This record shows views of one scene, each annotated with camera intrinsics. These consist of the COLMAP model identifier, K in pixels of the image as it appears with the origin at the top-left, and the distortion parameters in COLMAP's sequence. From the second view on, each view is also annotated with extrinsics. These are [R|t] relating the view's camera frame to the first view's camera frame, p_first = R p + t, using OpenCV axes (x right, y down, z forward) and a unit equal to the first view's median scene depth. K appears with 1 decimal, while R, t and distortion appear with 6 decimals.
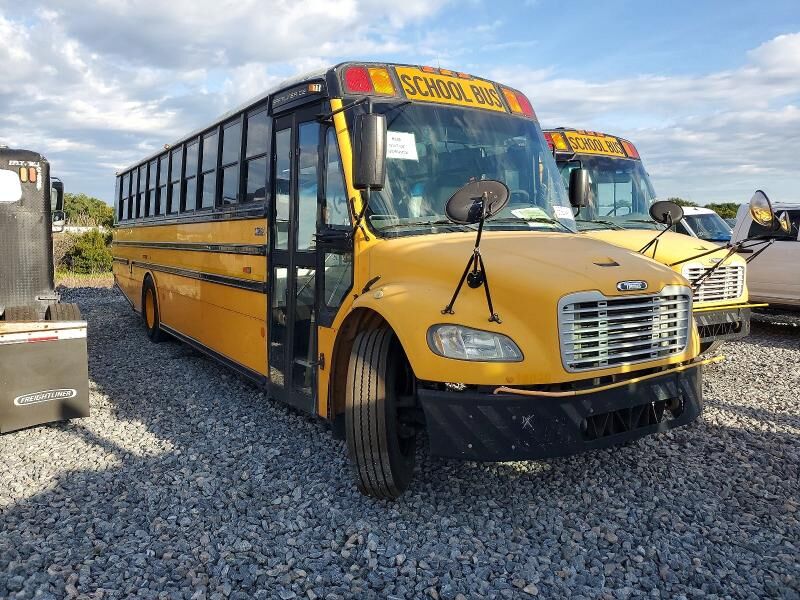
lens RADIAL K [[635.5, 0, 398.9], [0, 635.5, 265.4], [0, 0, 1]] dist [0.007262, -0.011999]
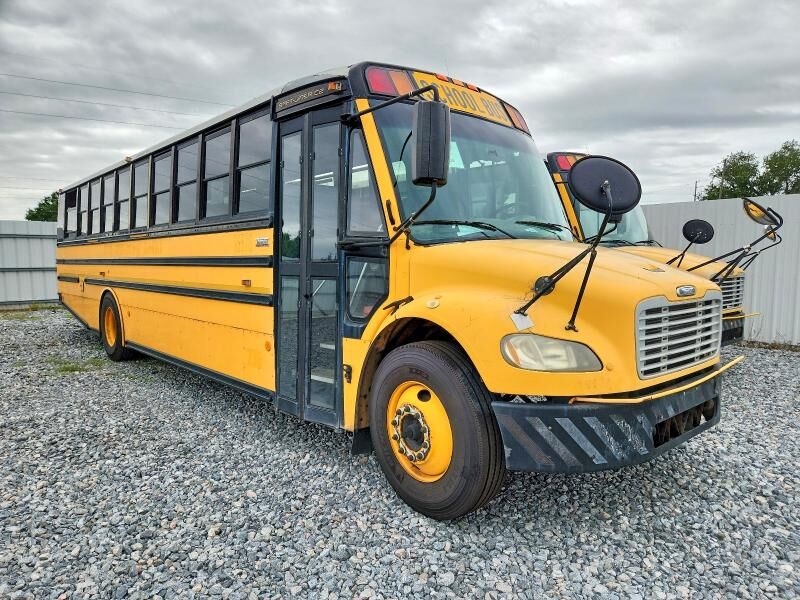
lens RADIAL K [[541.5, 0, 403.3], [0, 541.5, 306.2], [0, 0, 1]] dist [0.046691, 0.010398]
pose [[0.986671, -0.010925, 0.162360, -0.162318], [0.004805, 0.999265, 0.038044, 0.015557], [-0.162656, -0.036757, 0.985998, 0.165968]]
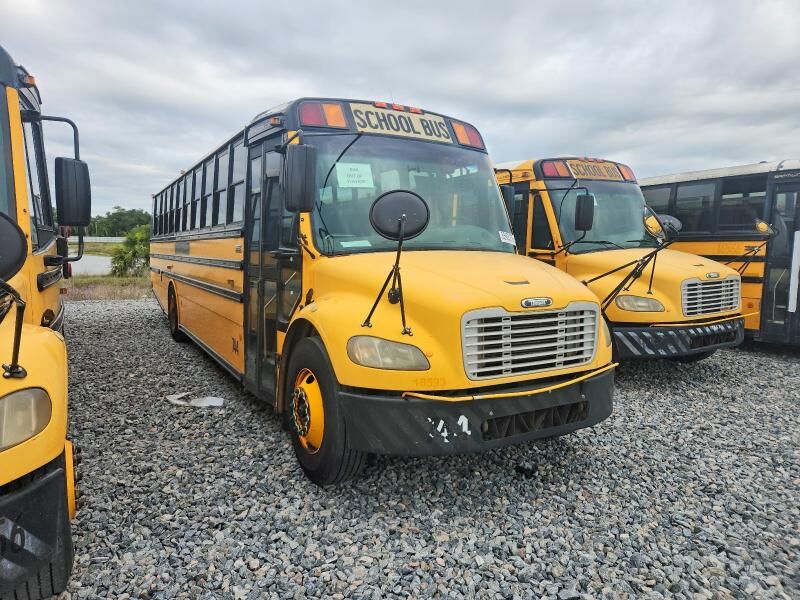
lens RADIAL K [[541.5, 0, 394.1], [0, 541.5, 298.0], [0, 0, 1]] dist [0.046691, 0.010398]
pose [[0.998854, 0.012748, -0.046123, 0.122574], [-0.010670, 0.998928, 0.045035, -0.012464], [0.046648, -0.044492, 0.997920, 0.031537]]
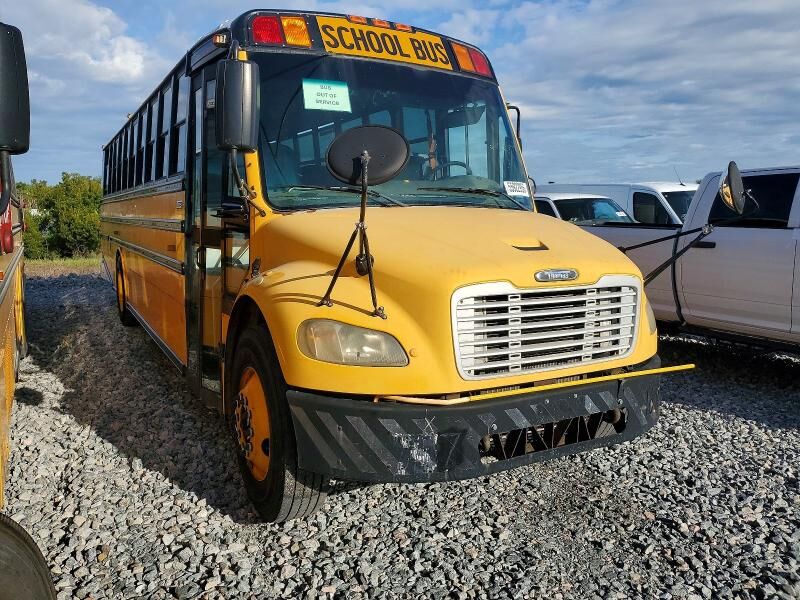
lens RADIAL K [[635.5, 0, 393.7], [0, 635.5, 274.3], [0, 0, 1]] dist [0.007262, -0.011999]
pose [[0.998192, 0.015986, -0.057948, 0.155497], [-0.013160, 0.998720, 0.048831, -0.004945], [0.058655, -0.047980, 0.997125, 0.129053]]
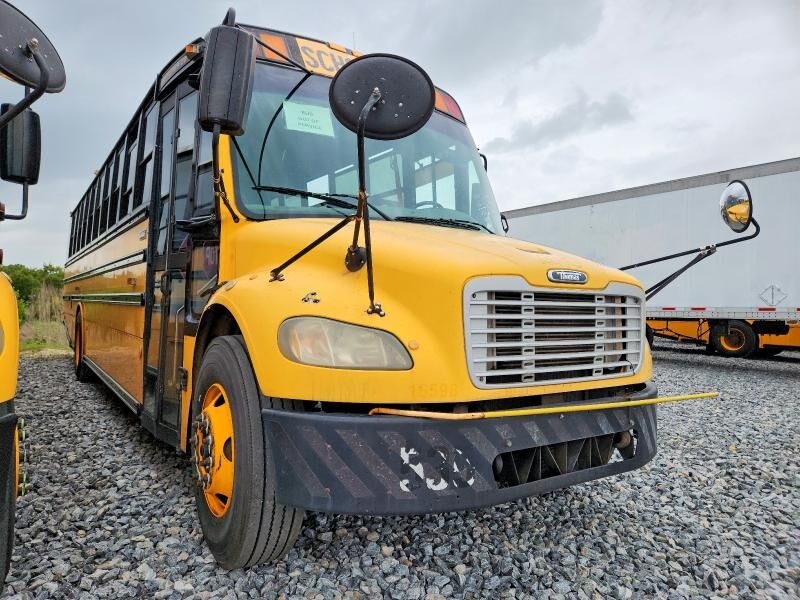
lens RADIAL K [[541.5, 0, 393.8], [0, 541.5, 298.3], [0, 0, 1]] dist [0.046691, 0.010398]
pose [[0.998935, 0.023996, 0.039416, 0.105167], [-0.021794, 0.998229, -0.055356, 0.074291], [-0.040675, 0.054438, 0.997688, 0.285145]]
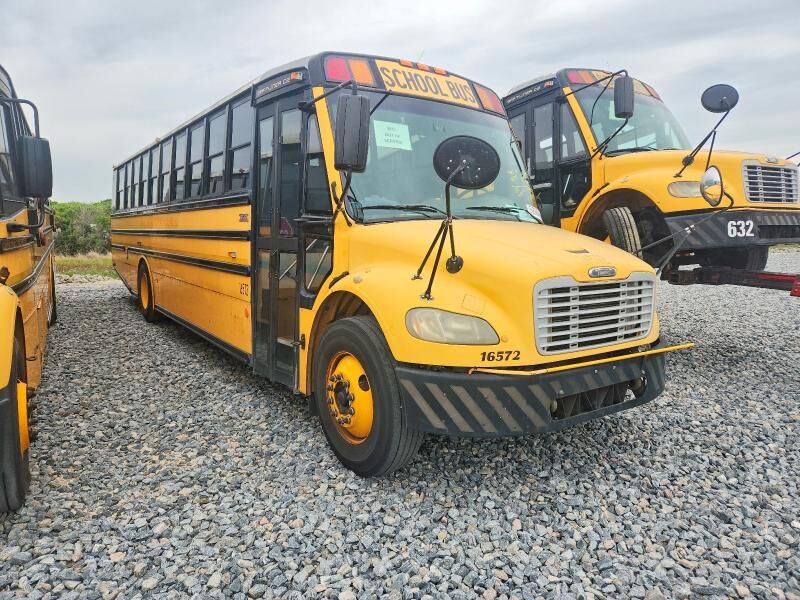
lens RADIAL K [[541.5, 0, 393.5], [0, 541.5, 283.8], [0, 0, 1]] dist [0.046691, 0.010398]
pose [[0.999061, 0.012057, 0.041610, -0.008262], [-0.014067, 0.998732, 0.048346, 0.009956], [-0.040974, -0.048886, 0.997964, 0.094894]]
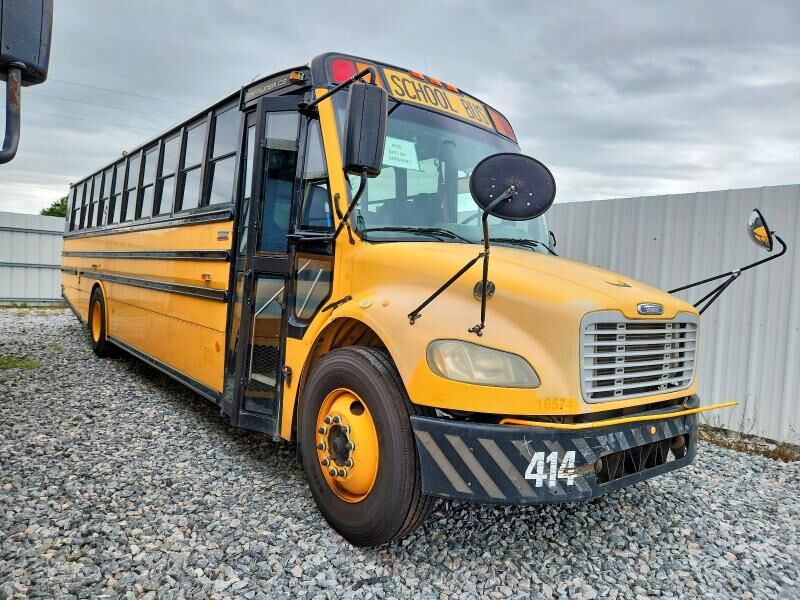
lens RADIAL K [[541.5, 0, 397.1], [0, 541.5, 299.2], [0, 0, 1]] dist [0.046691, 0.010398]
pose [[0.991806, 0.059050, 0.113285, -0.058287], [-0.058607, 0.998255, -0.007245, 0.034227], [-0.113515, 0.000547, 0.993536, 0.205072]]
